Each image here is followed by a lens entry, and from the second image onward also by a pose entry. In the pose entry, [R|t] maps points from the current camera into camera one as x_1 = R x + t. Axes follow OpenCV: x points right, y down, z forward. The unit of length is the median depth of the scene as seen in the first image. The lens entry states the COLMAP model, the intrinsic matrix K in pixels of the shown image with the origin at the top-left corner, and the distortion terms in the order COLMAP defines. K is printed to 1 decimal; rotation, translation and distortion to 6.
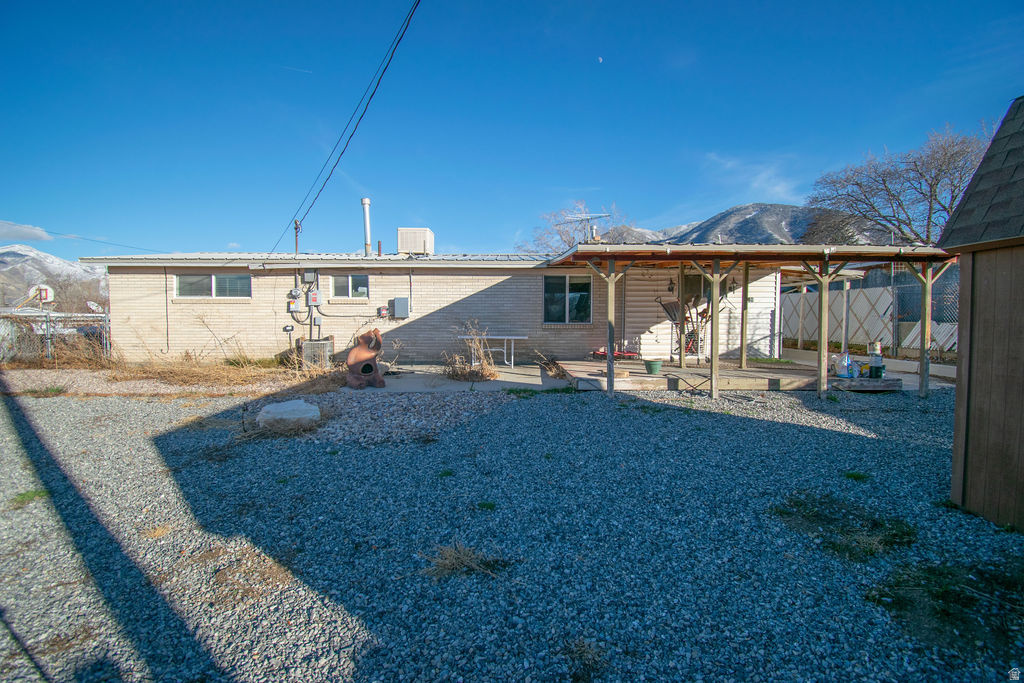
lens RADIAL K [[462.5, 0, 512.0], [0, 462.5, 341.5], [0, 0, 1]] dist [0.003788, 0.000068]
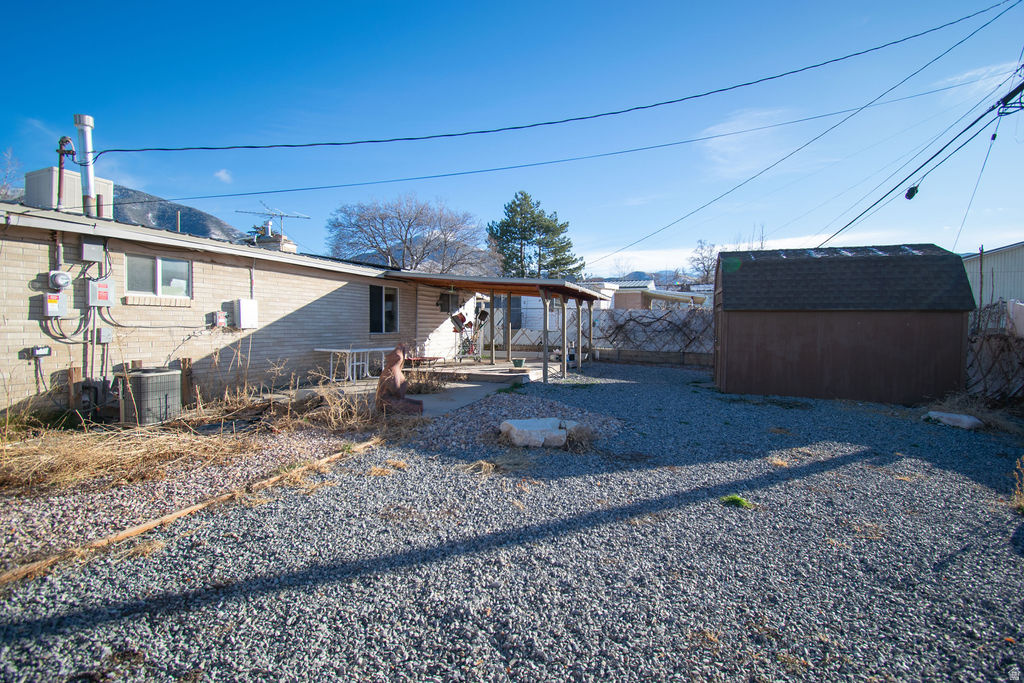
lens RADIAL K [[468.3, 0, 527.1], [0, 468.3, 322.8], [0, 0, 1]] dist [-0.019860, -0.000259]
pose [[0.326055, 0.005610, 0.945334, -0.757465], [0.035522, 0.999203, -0.018181, -0.032218], [-0.944683, 0.039509, 0.325596, 0.367461]]
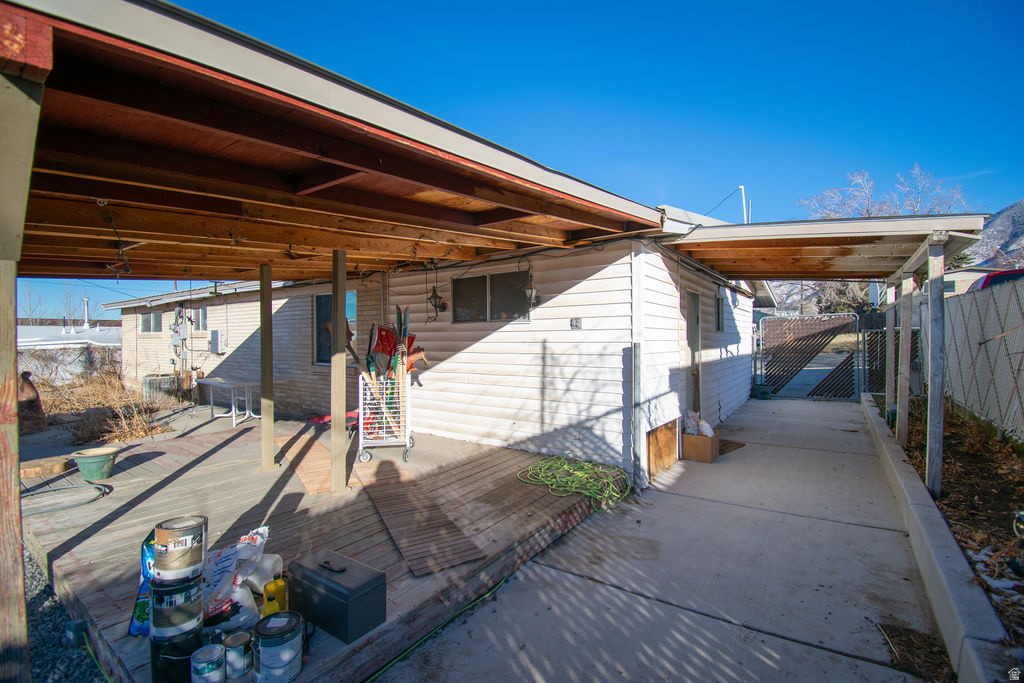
lens RADIAL K [[462.5, 0, 512.0], [0, 462.5, 341.5], [0, 0, 1]] dist [0.003788, 0.000068]
pose [[0.812028, -0.001853, -0.583616, 0.718882], [-0.019724, 0.999337, -0.030617, -0.057741], [0.583285, 0.036373, 0.811452, 0.606752]]
